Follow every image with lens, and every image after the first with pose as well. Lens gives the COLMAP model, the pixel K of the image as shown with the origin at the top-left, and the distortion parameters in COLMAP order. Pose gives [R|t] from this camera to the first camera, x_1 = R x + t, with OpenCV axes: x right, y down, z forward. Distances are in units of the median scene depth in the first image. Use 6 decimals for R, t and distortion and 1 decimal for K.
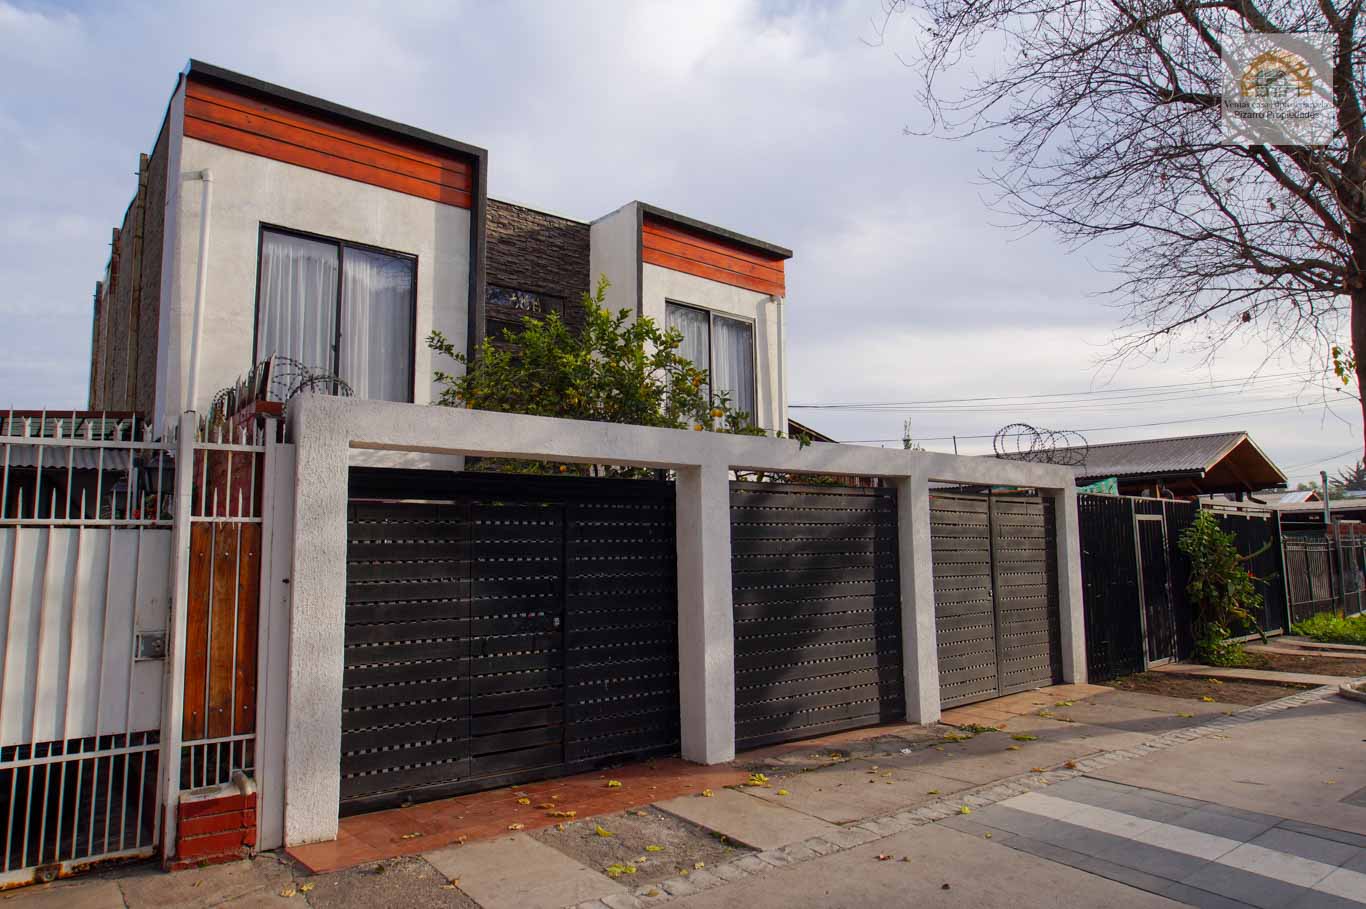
lens RADIAL K [[907.7, 0, 683.0], [0, 907.7, 454.5], [0, 0, 1]] dist [-0.039511, 0.036047]
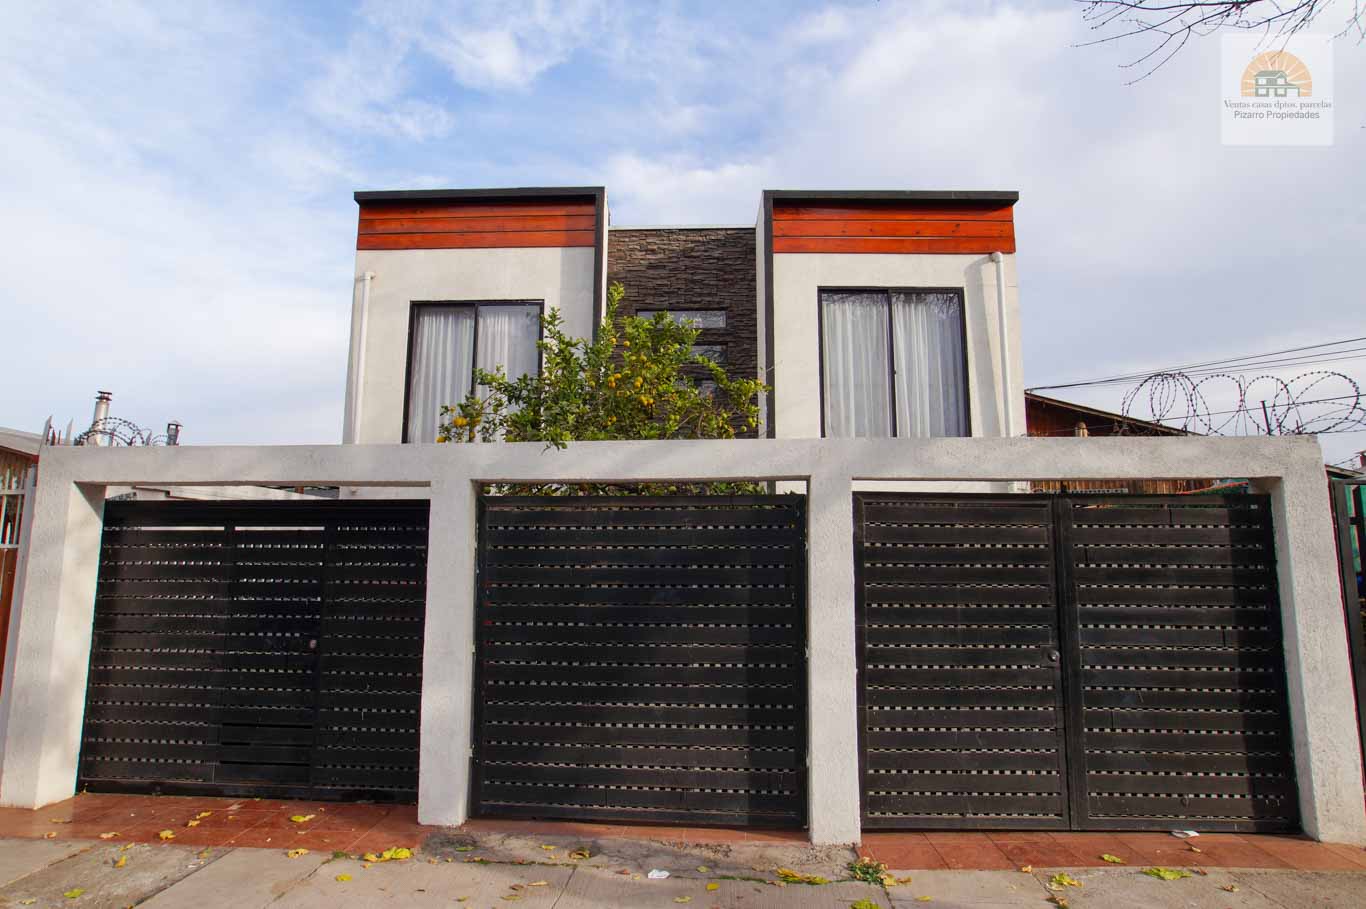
lens RADIAL K [[816.1, 0, 683.0], [0, 816.1, 454.5], [0, 0, 1]] dist [-0.064888, 0.047893]
pose [[0.729660, -0.077050, -0.679455, 0.574555], [0.060425, 0.997010, -0.048172, 0.030699], [0.681135, -0.005907, 0.732134, 0.454791]]
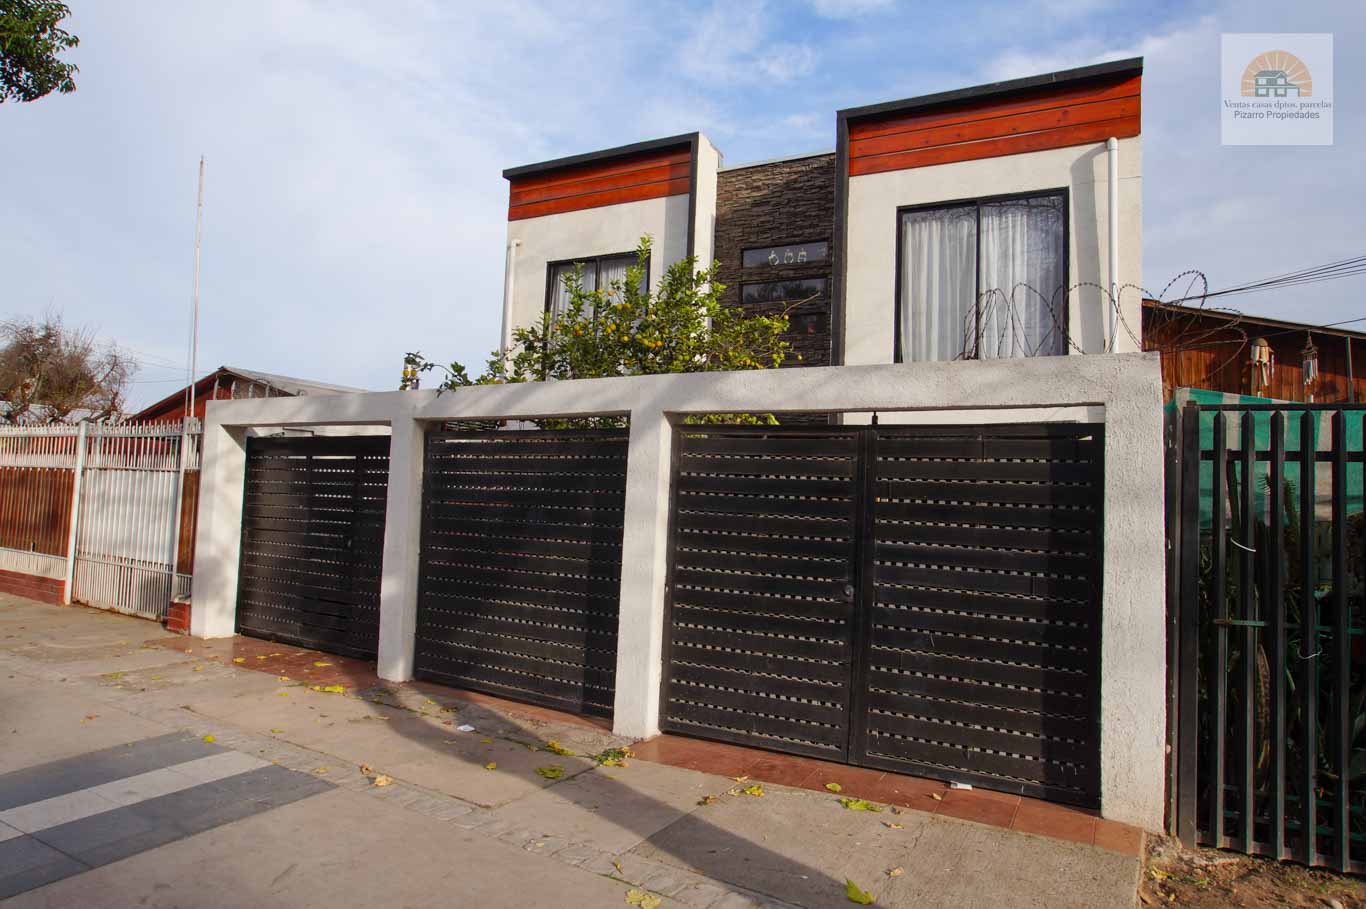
lens RADIAL K [[870.7, 0, 666.6], [0, 870.7, 450.9], [0, 0, 1]] dist [-0.073711, 0.080015]
pose [[0.335609, -0.030415, -0.941510, 0.894988], [0.058411, 0.998227, -0.011426, 0.064182], [0.940189, -0.051160, 0.336791, 0.734110]]
